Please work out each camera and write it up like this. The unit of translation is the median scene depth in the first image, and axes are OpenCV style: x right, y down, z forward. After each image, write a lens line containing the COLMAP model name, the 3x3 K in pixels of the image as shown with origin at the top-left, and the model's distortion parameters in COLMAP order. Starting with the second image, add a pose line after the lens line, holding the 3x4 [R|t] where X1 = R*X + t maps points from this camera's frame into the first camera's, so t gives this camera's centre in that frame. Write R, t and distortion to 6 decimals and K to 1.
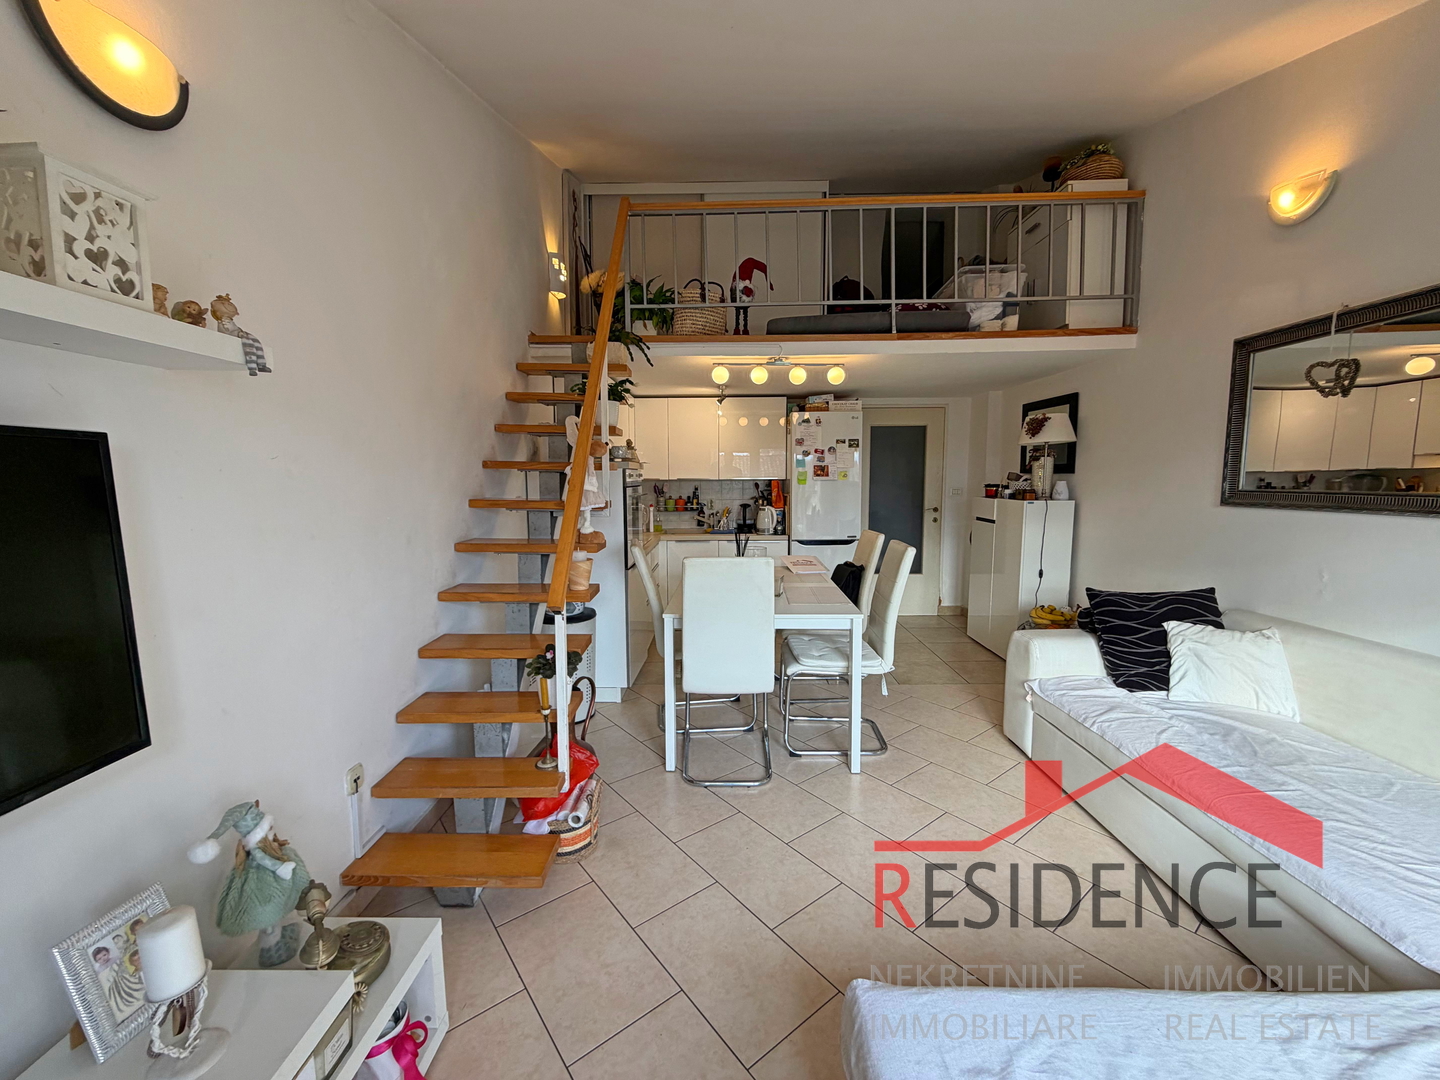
lens RADIAL K [[572.2, 0, 718.9], [0, 572.2, 535.5], [0, 0, 1]] dist [0.001458, -0.000871]
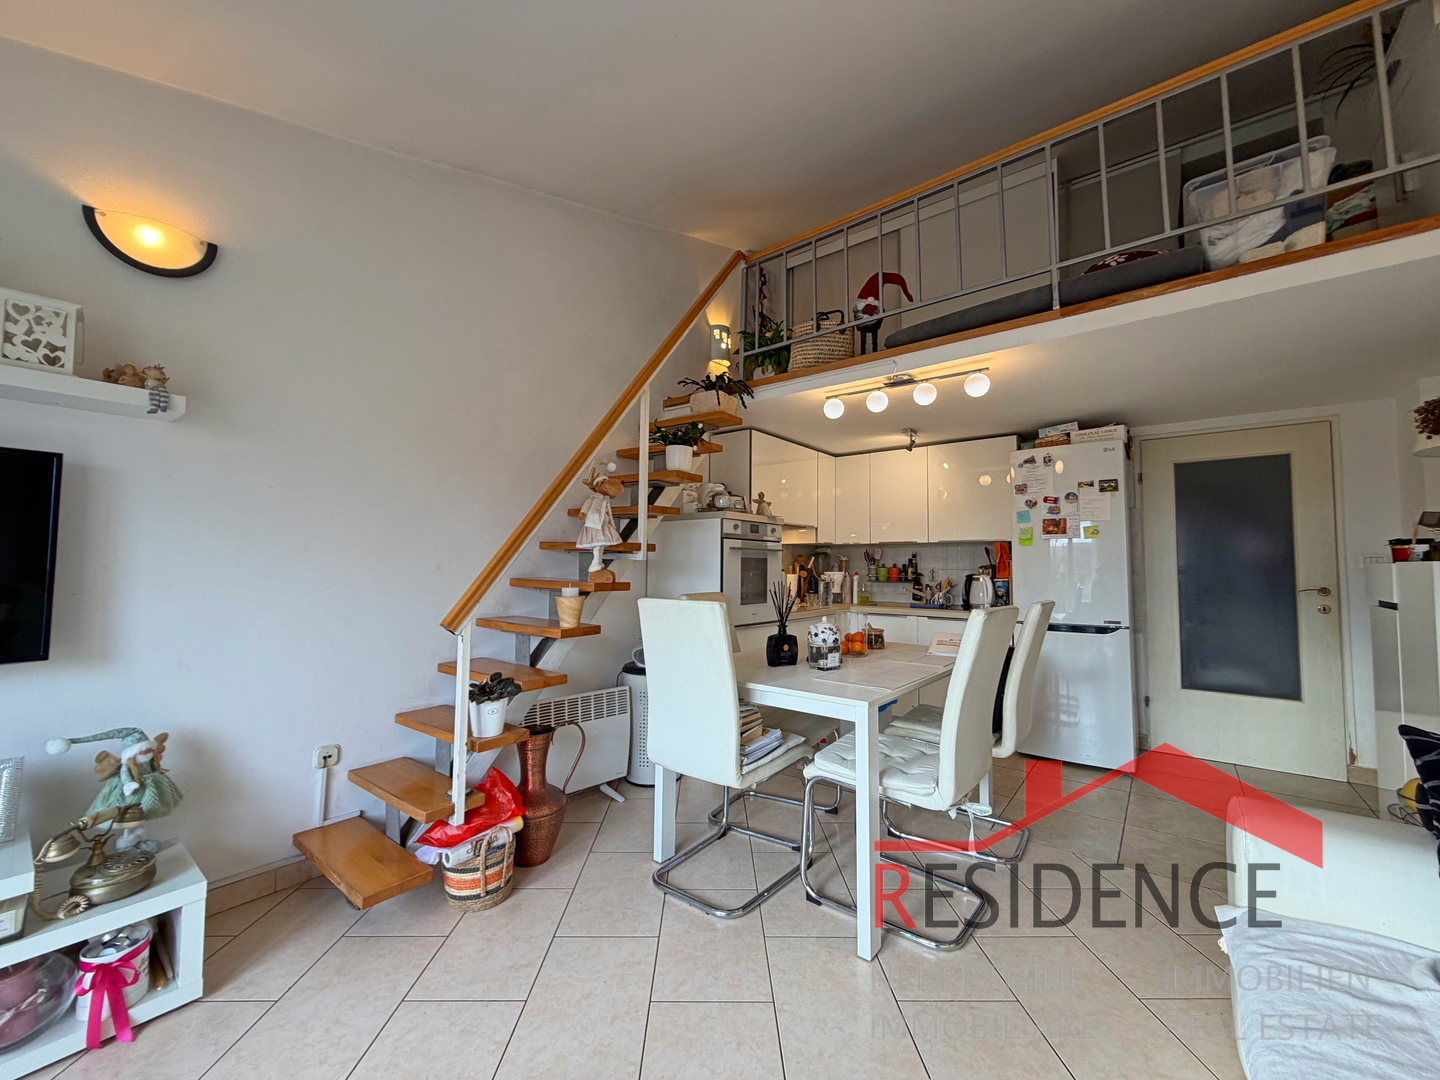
lens RADIAL K [[572.2, 0, 719.0], [0, 572.2, 537.9], [0, 0, 1]] dist [0.001458, -0.000871]
pose [[0.794238, -0.018965, -0.607311, 0.347598], [-0.074584, 0.988911, -0.128423, 0.031297], [0.603012, 0.147294, 0.784016, 0.227992]]
